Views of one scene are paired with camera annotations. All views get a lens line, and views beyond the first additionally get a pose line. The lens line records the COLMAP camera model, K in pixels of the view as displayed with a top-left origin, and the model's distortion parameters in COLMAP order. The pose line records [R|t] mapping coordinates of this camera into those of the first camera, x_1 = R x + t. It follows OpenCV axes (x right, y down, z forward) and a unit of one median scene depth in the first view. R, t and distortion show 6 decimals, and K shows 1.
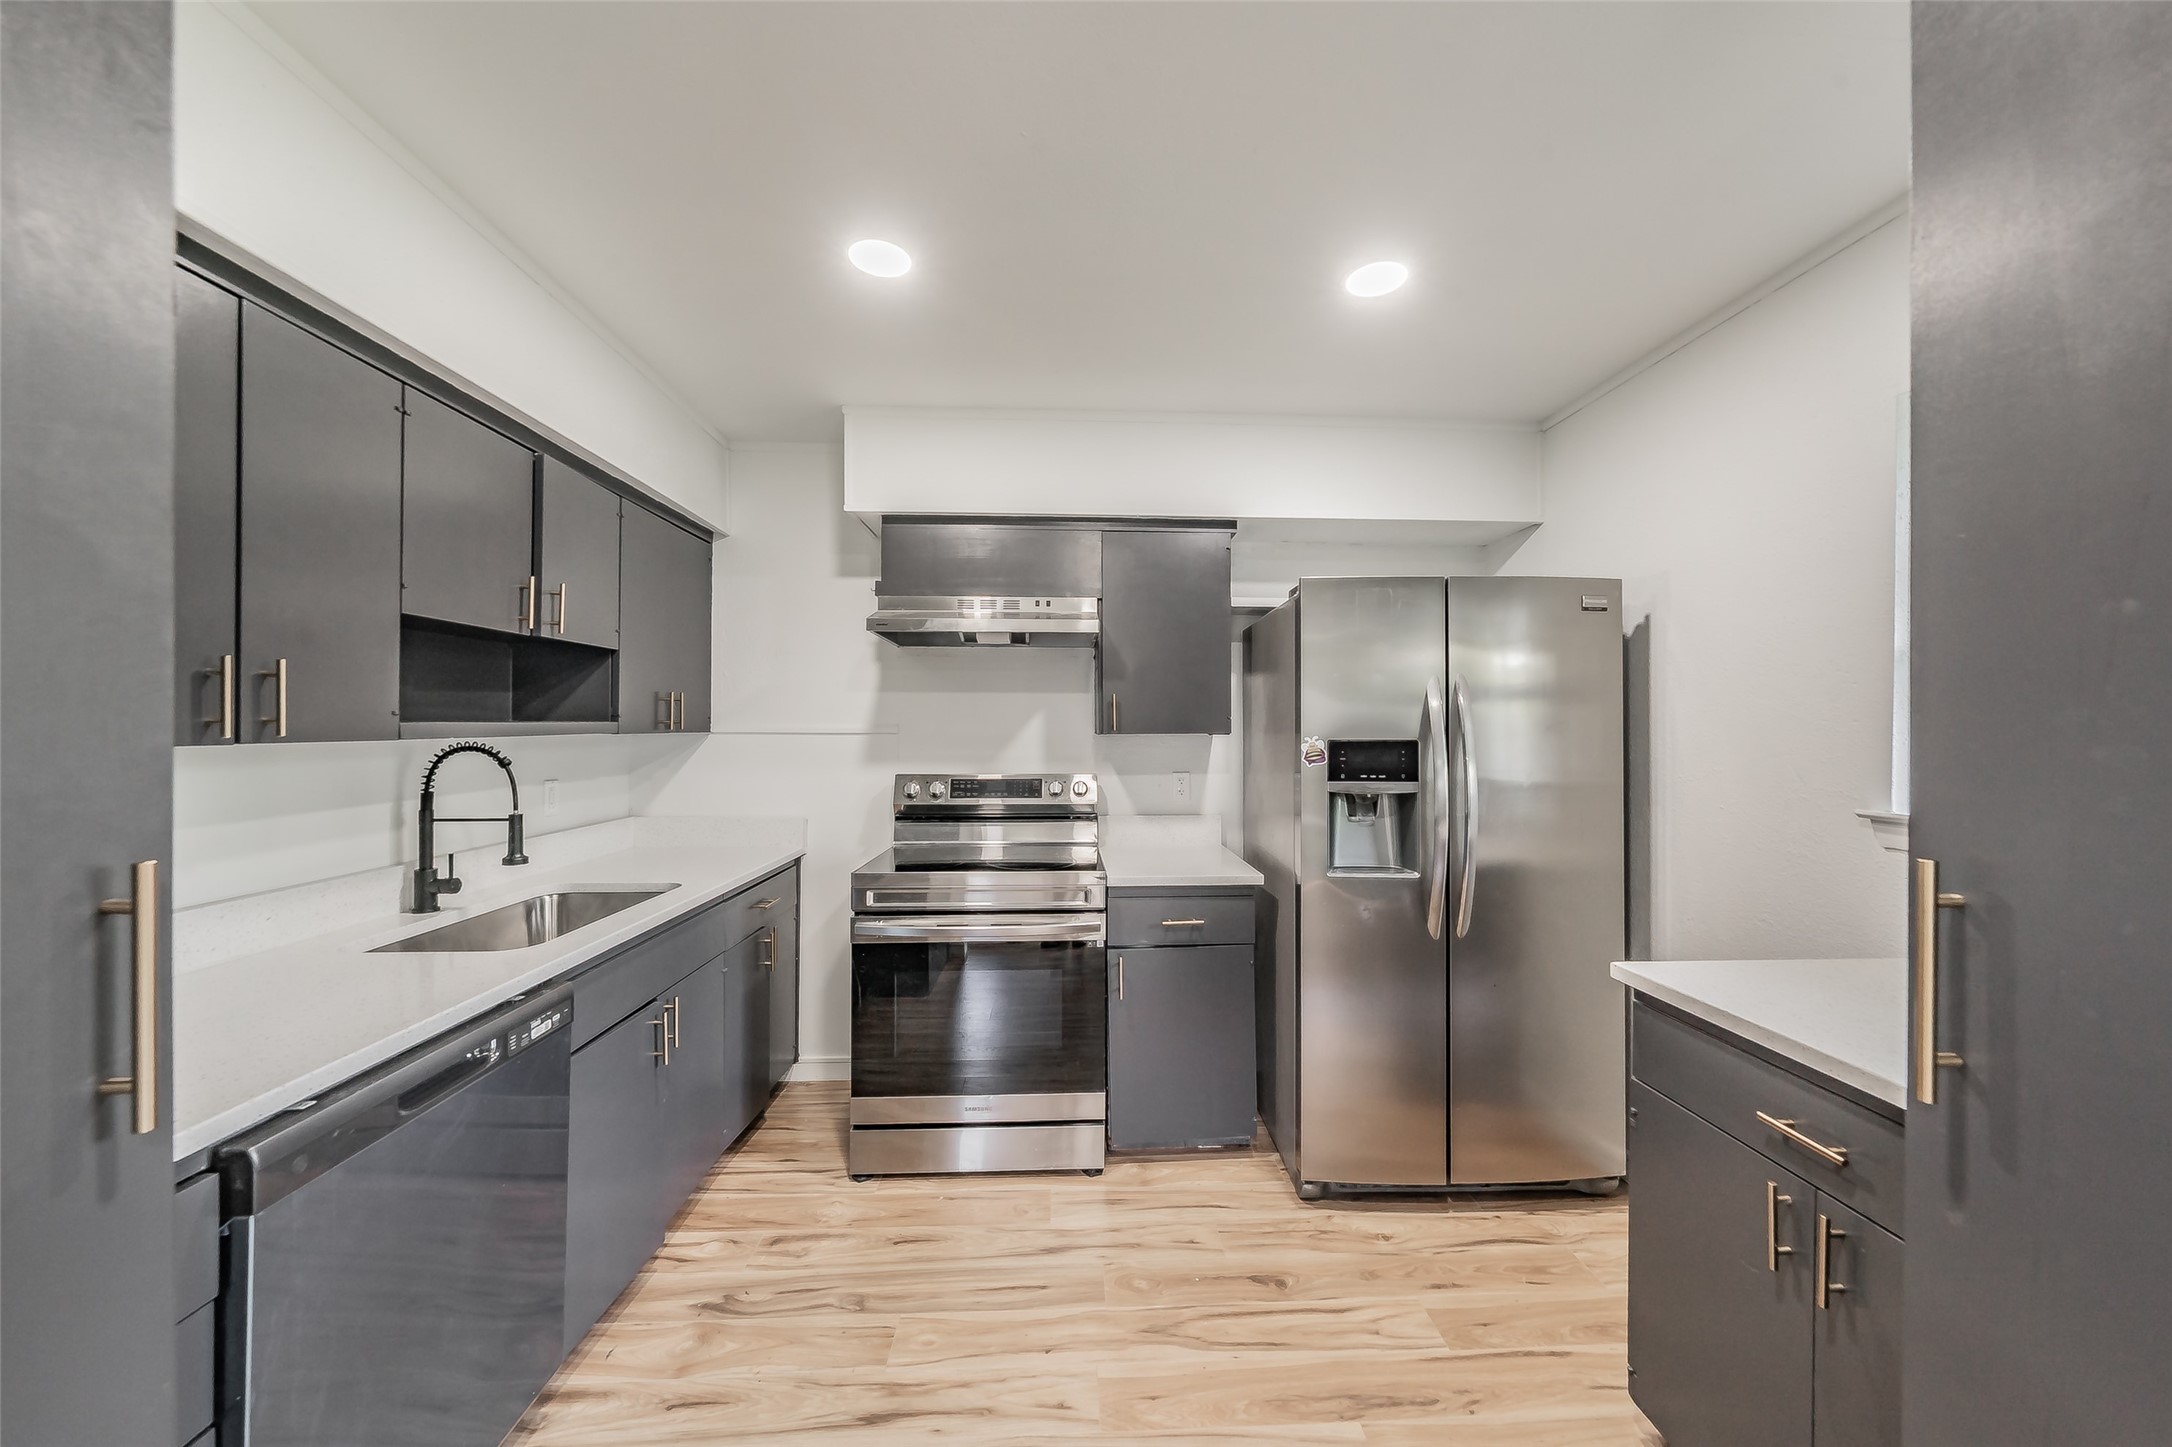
lens RADIAL K [[764.6, 0, 1064.2], [0, 764.6, 739.9], [0, 0, 1]] dist [-0.005958, -0.000326]
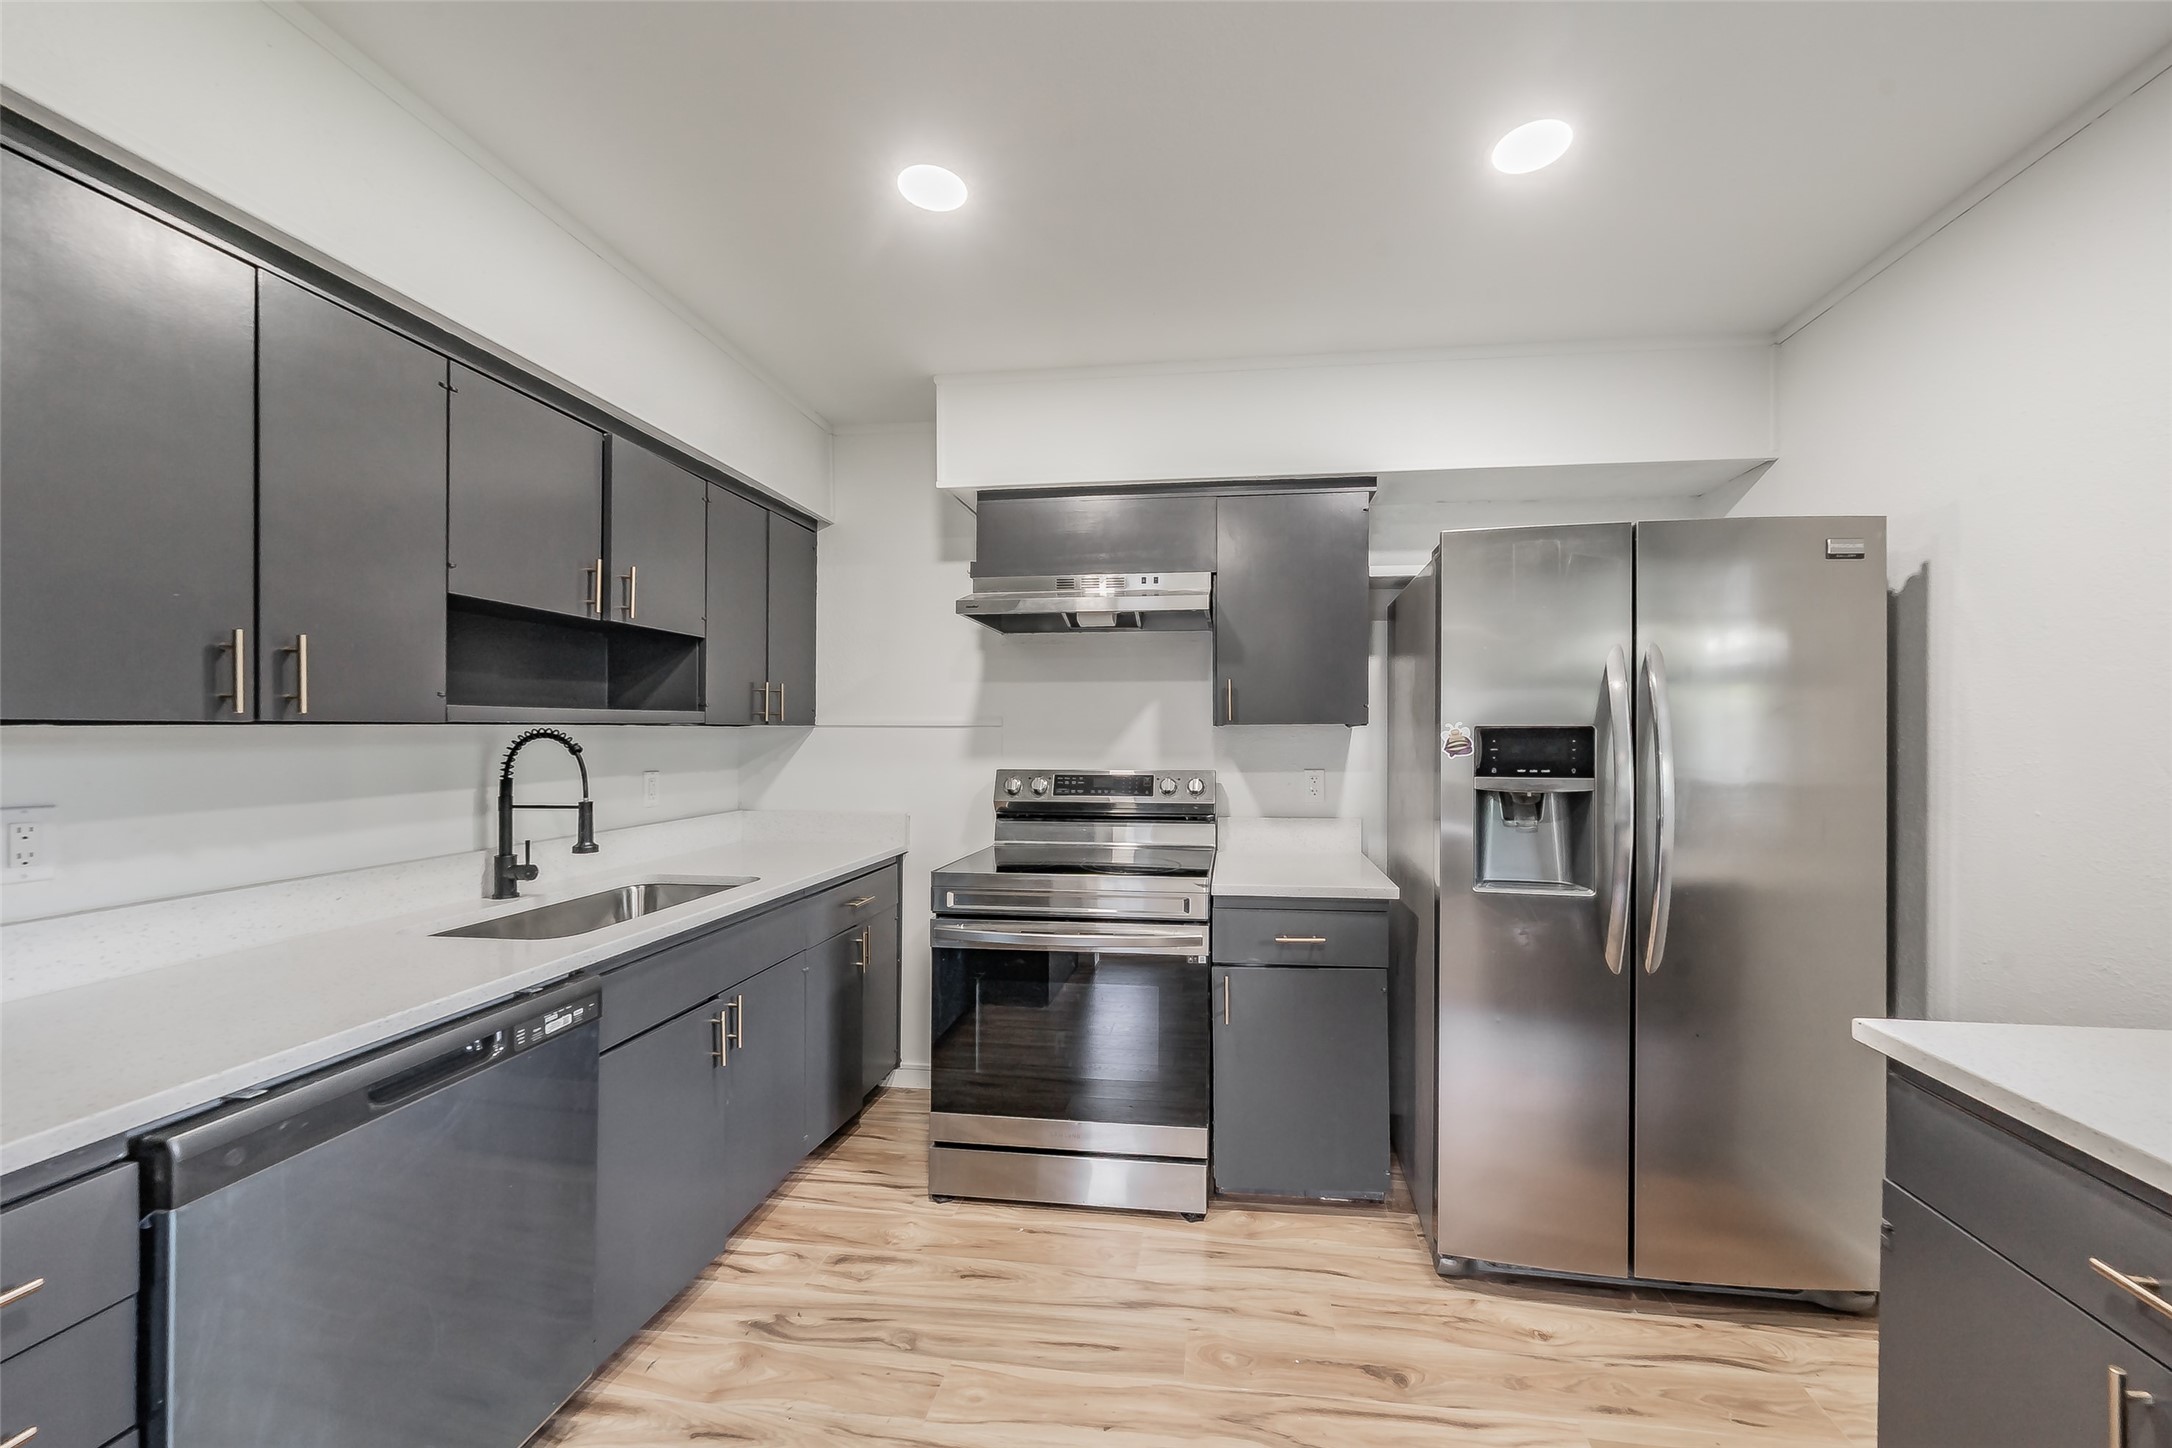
lens RADIAL K [[779.0, 0, 1105.2], [0, 779.0, 751.2], [0, 0, 1]] dist [-0.003689, -0.000008]
pose [[0.985760, 0.001672, -0.168152, 0.092785], [-0.000514, 0.999976, 0.006924, 0.020645], [0.168160, -0.006739, 0.985737, 0.101077]]
